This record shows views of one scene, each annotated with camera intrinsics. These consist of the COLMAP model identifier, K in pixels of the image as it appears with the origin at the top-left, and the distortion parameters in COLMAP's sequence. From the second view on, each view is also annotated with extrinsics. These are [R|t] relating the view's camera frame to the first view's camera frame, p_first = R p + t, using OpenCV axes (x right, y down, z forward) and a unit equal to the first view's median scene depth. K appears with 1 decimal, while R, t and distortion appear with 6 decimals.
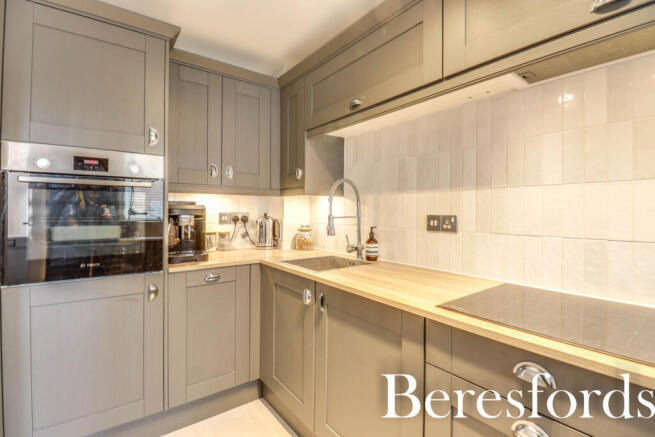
lens RADIAL K [[303.0, 0, 330.2], [0, 303.0, 209.6], [0, 0, 1]] dist [0.002164, -0.014899]
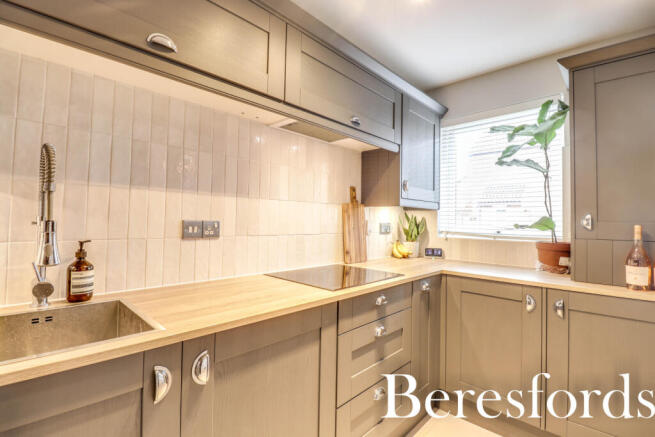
lens RADIAL K [[303.0, 0, 330.2], [0, 303.0, 209.6], [0, 0, 1]] dist [0.002164, -0.014899]
pose [[-0.166670, 0.028821, 0.985591, -0.589280], [-0.025514, 0.999112, -0.033531, 0.005898], [-0.985683, -0.030735, -0.165787, 0.768204]]
